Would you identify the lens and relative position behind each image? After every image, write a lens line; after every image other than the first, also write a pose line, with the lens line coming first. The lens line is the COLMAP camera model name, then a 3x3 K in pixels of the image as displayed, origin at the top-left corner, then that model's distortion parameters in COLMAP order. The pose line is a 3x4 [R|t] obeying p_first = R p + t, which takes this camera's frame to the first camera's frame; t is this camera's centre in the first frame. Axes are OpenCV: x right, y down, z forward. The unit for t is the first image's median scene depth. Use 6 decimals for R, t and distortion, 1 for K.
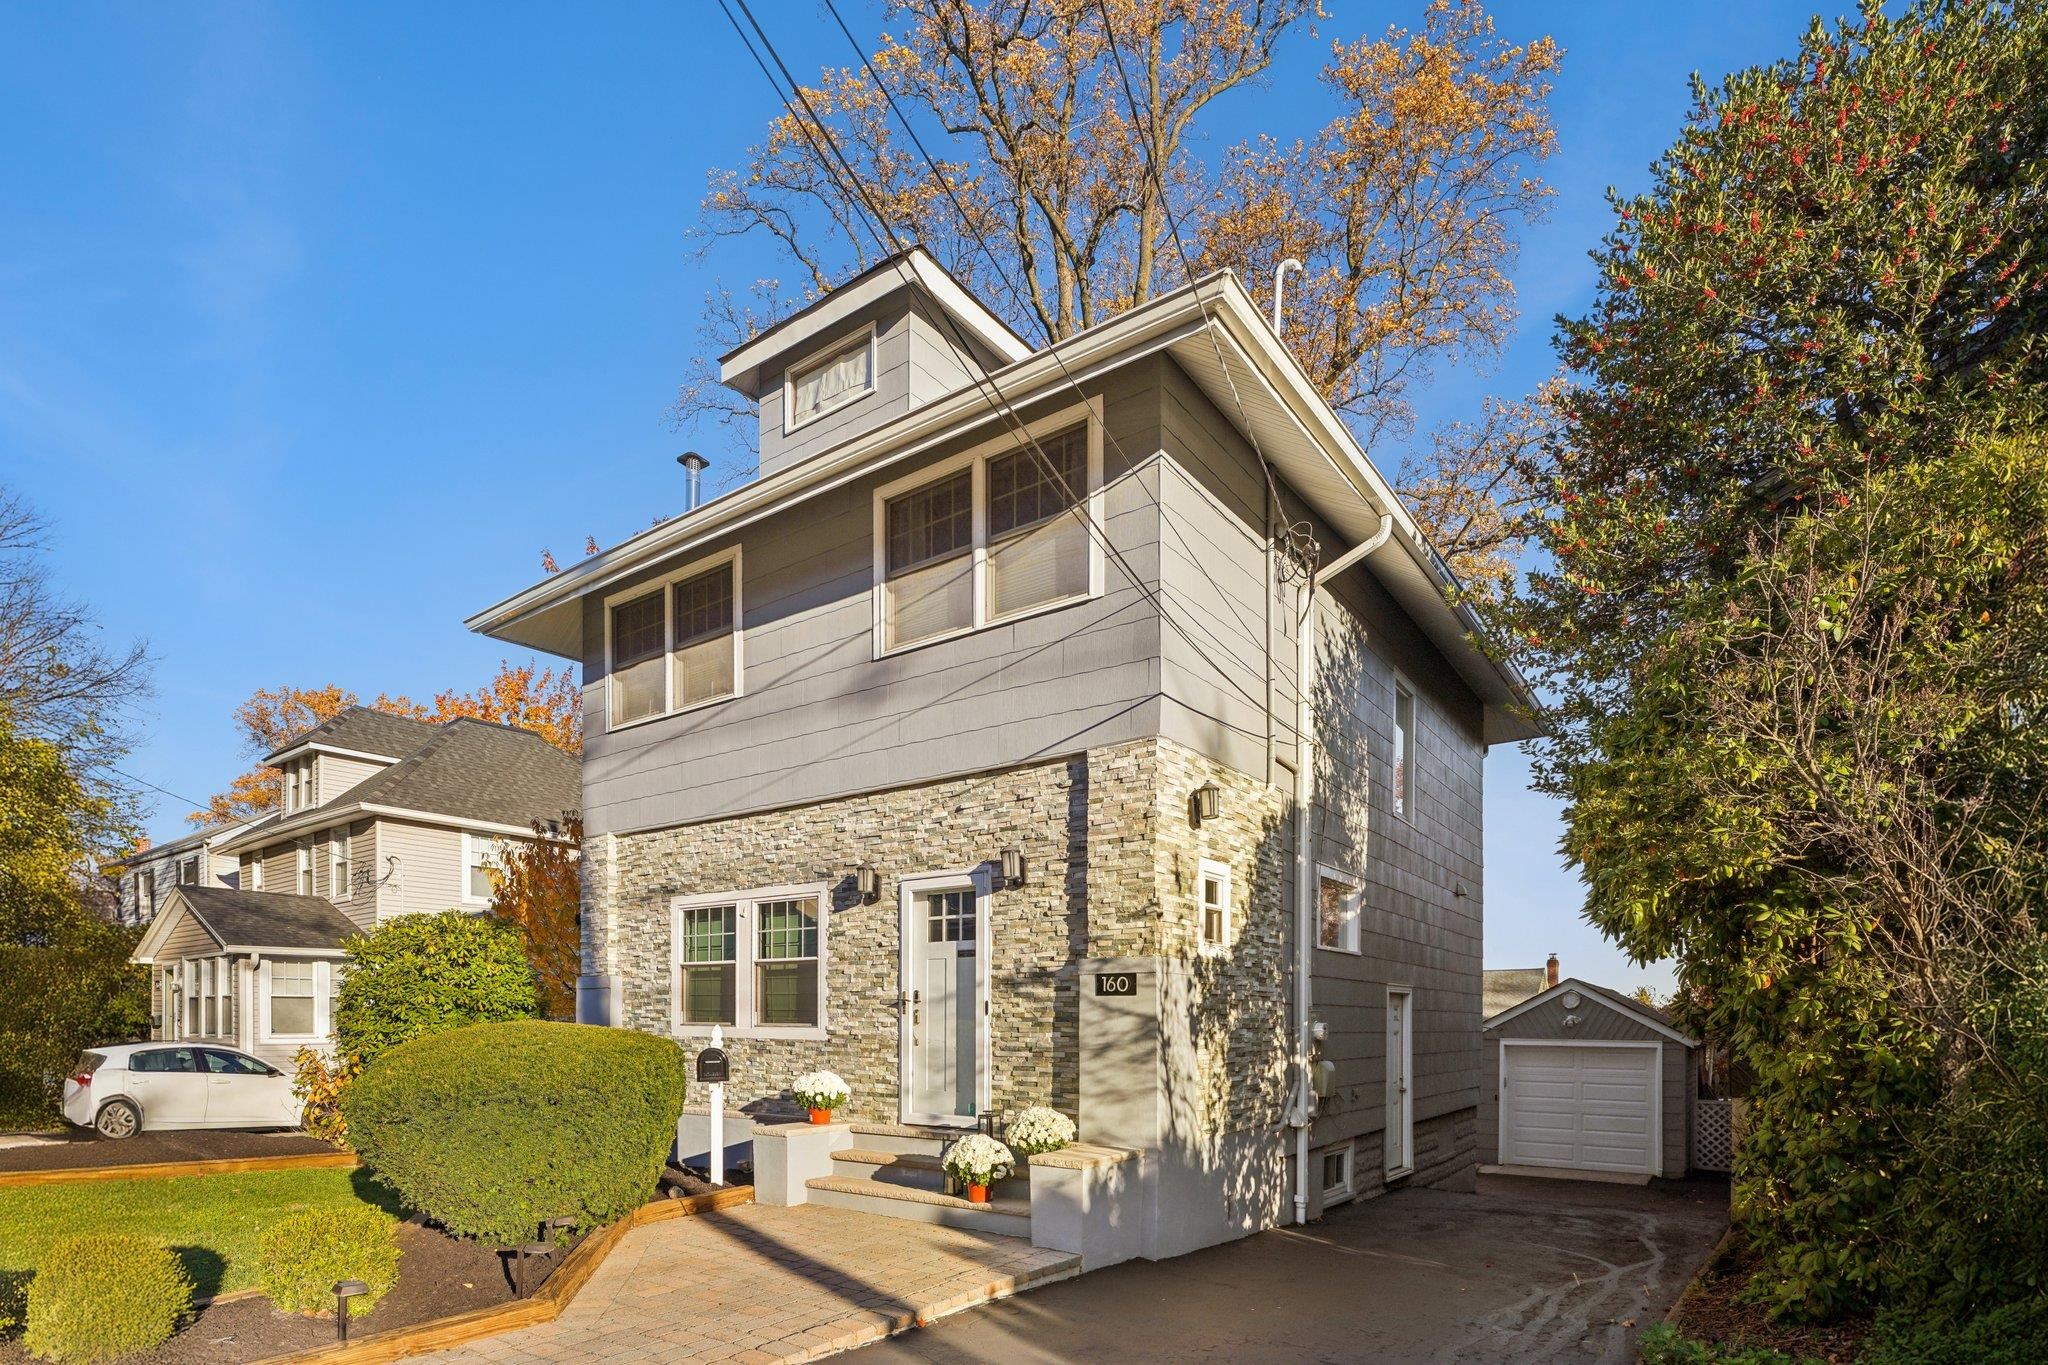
lens RADIAL K [[1100.8, 0, 1022.8], [0, 1100.8, 670.0], [0, 0, 1]] dist [0.000341, 0.000380]
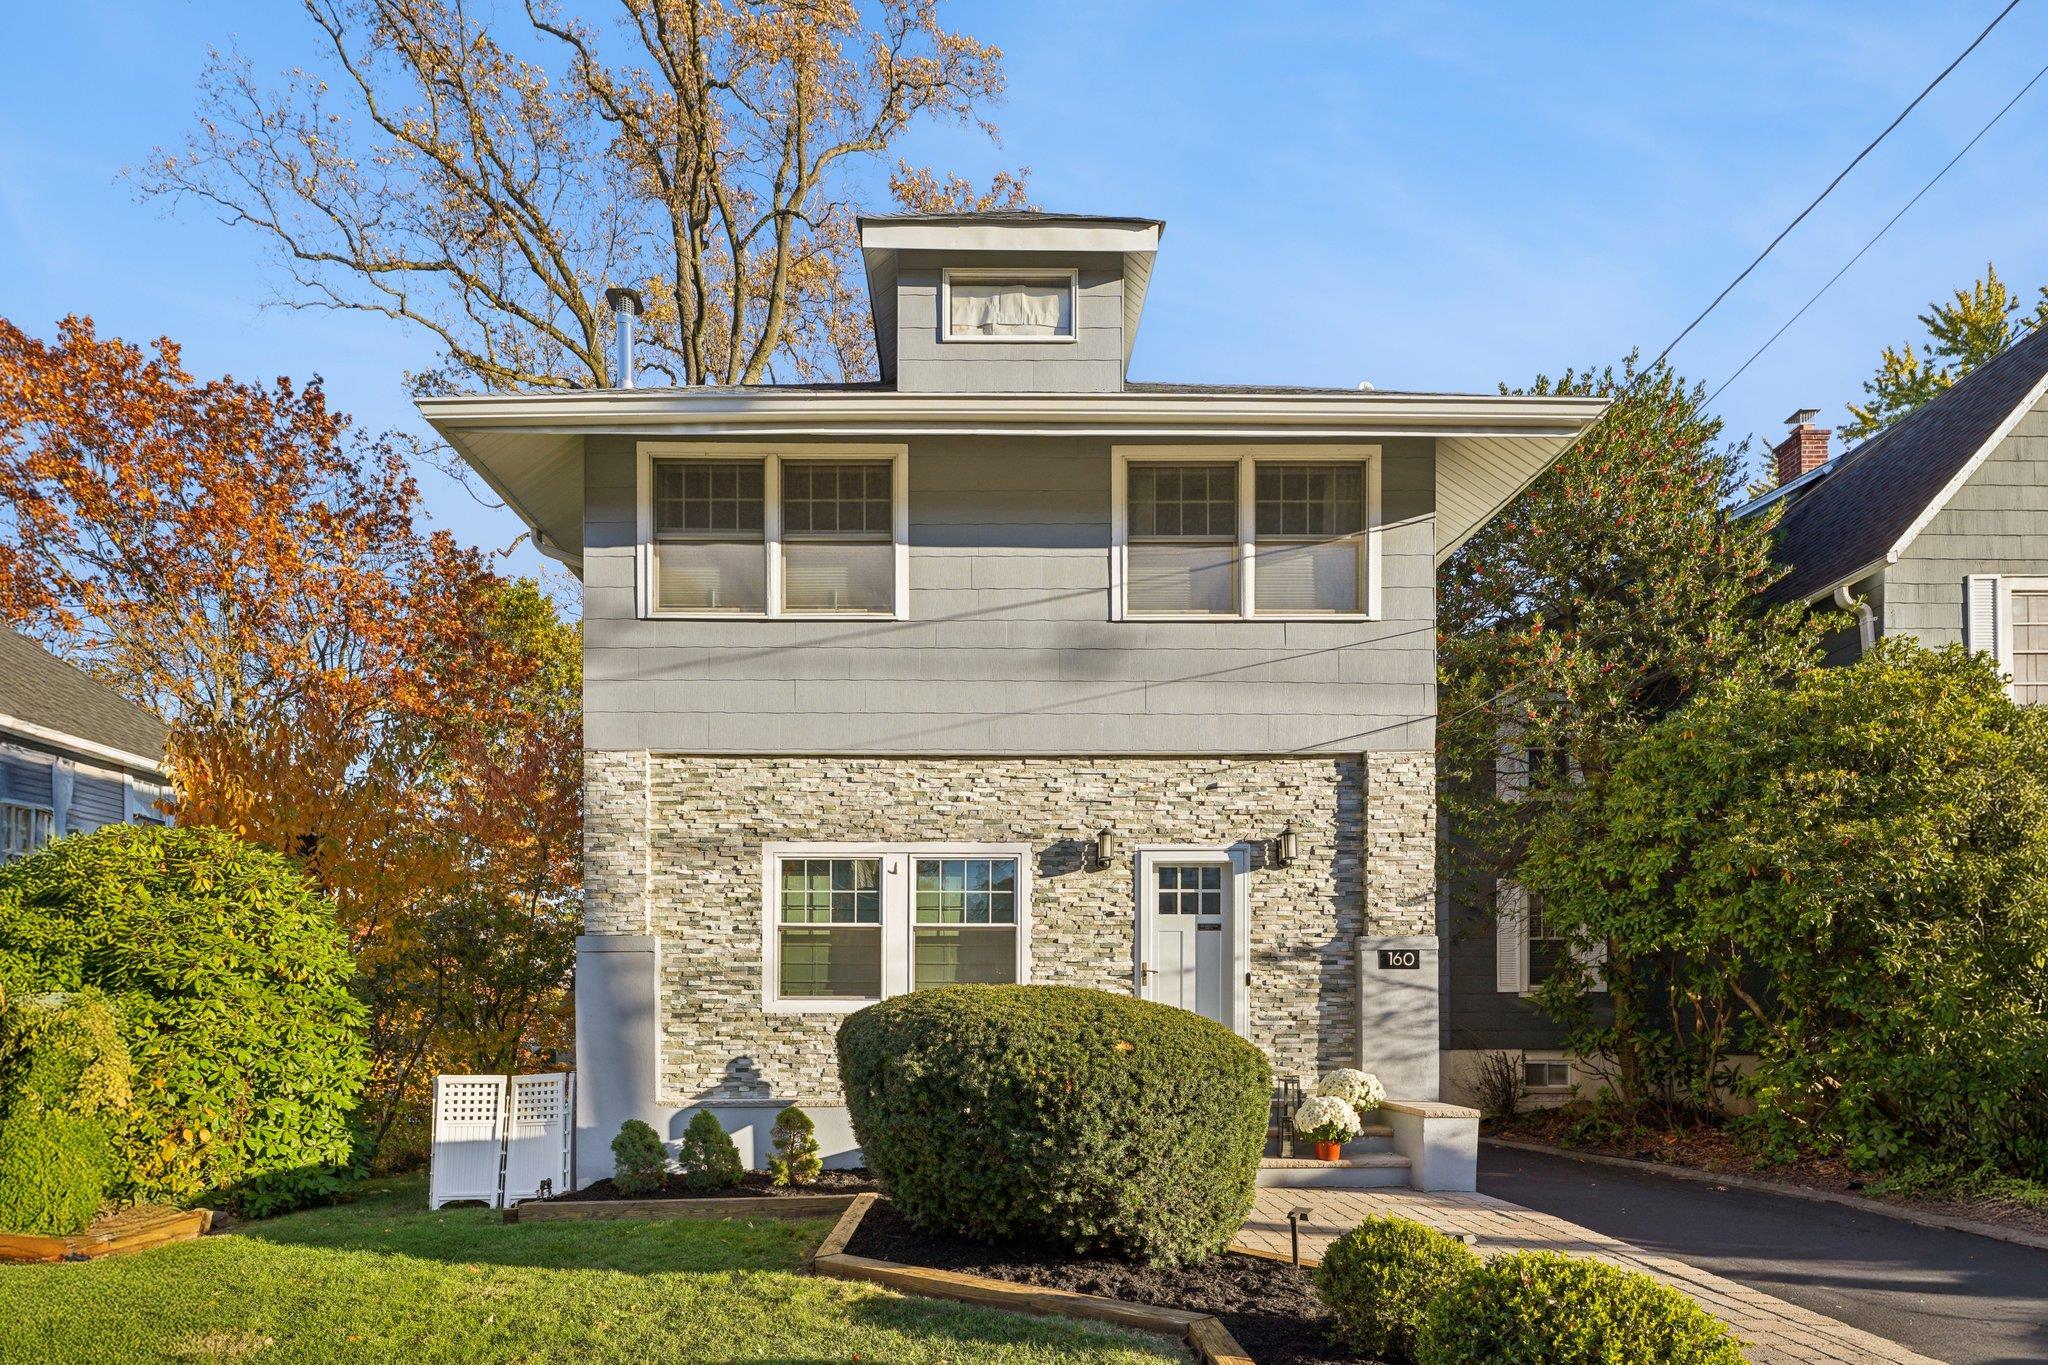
lens RADIAL K [[1012.5, 0, 1023.5], [0, 1012.5, 698.6], [0, 0, 1]] dist [0.001991, -0.000263]
pose [[0.764091, 0.184899, 0.618044, -0.789039], [-0.190557, 0.979985, -0.057594, 0.133633], [-0.616323, -0.073765, 0.784031, 0.375995]]
